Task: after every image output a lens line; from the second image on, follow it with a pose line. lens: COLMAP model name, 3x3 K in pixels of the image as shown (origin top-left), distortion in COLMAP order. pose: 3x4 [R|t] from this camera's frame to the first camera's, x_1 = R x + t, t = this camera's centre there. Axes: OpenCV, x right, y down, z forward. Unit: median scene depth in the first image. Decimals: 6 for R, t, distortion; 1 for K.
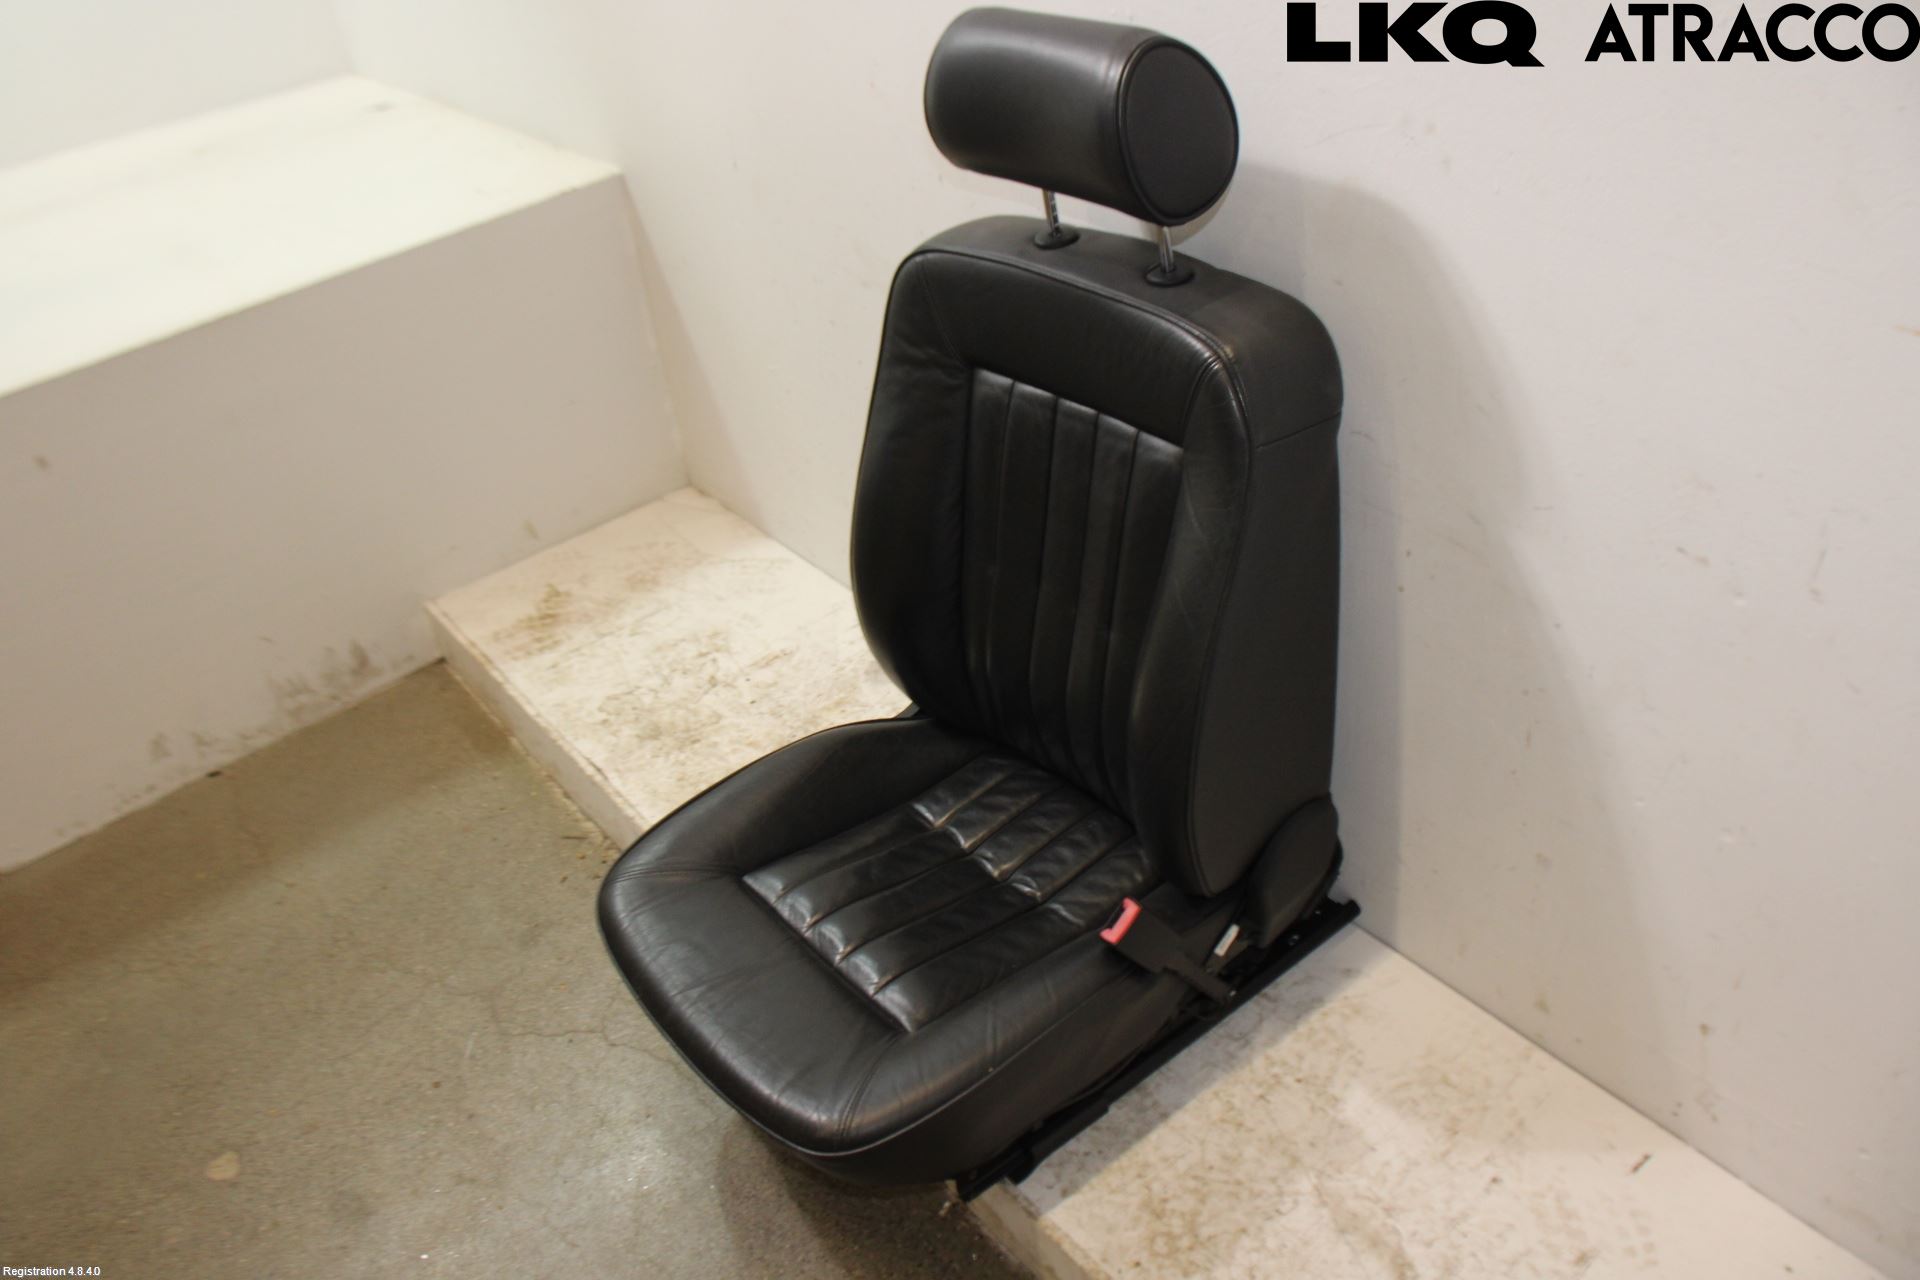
lens RADIAL K [[1570.4, 0, 986.6], [0, 1570.4, 660.4], [0, 0, 1]] dist [-0.175119, 0.147656]
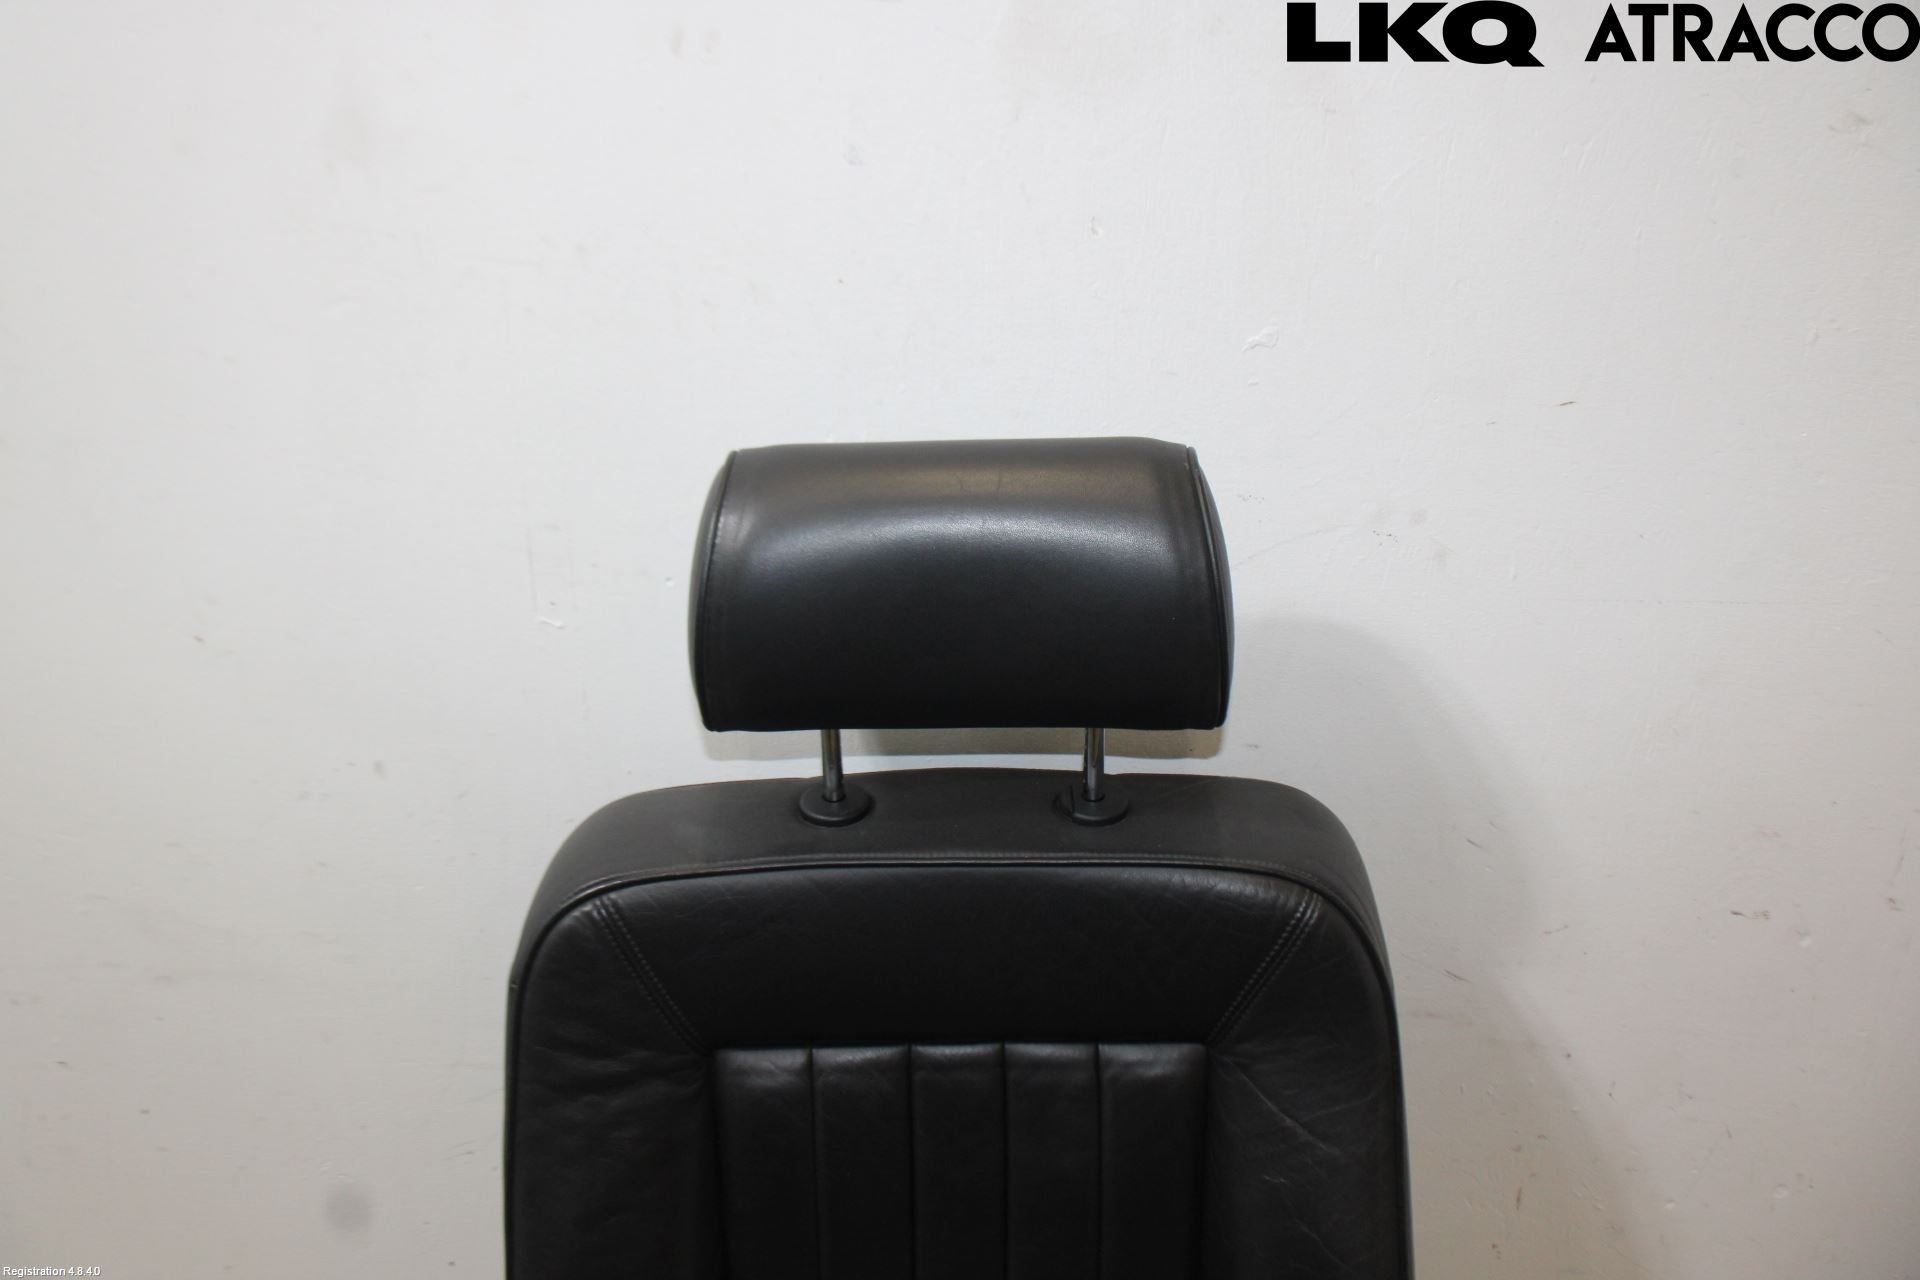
lens RADIAL K [[1570.4, 0, 943.3], [0, 1570.4, 634.6], [0, 0, 1]] dist [-0.175119, 0.147656]
pose [[0.650409, -0.194551, 0.734247, -0.343829], [0.392022, 0.913933, -0.105097, -0.234732], [-0.650606, 0.356197, 0.670698, 0.499492]]
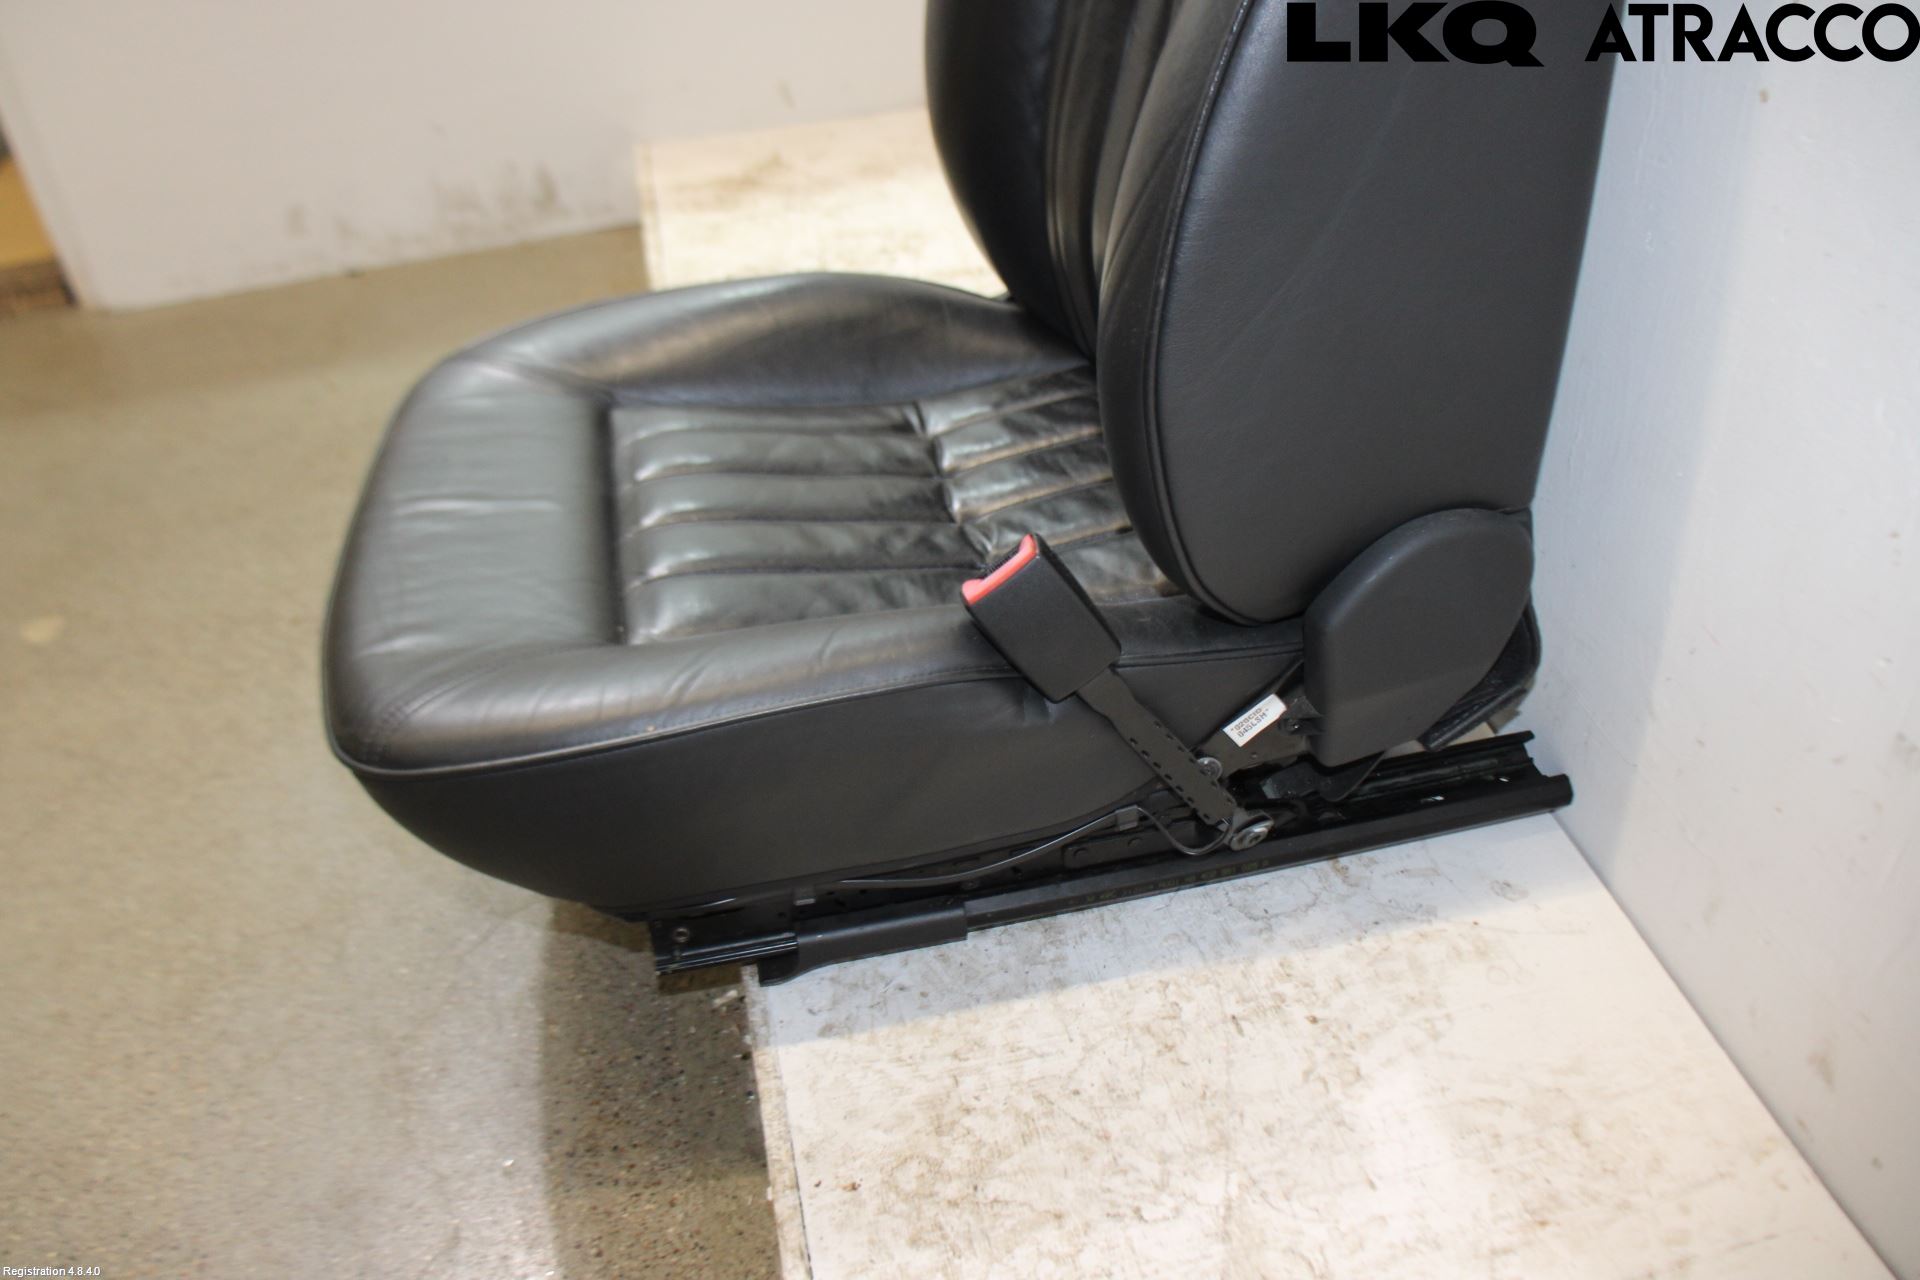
lens RADIAL K [[1570.4, 0, 956.7], [0, 1570.4, 677.7], [0, 0, 1]] dist [-0.175119, 0.147656]
pose [[0.888377, 0.312078, -0.336741, 0.240263], [-0.284902, 0.949879, 0.128690, 0.125528], [0.360024, -0.018387, 0.932762, 0.455481]]
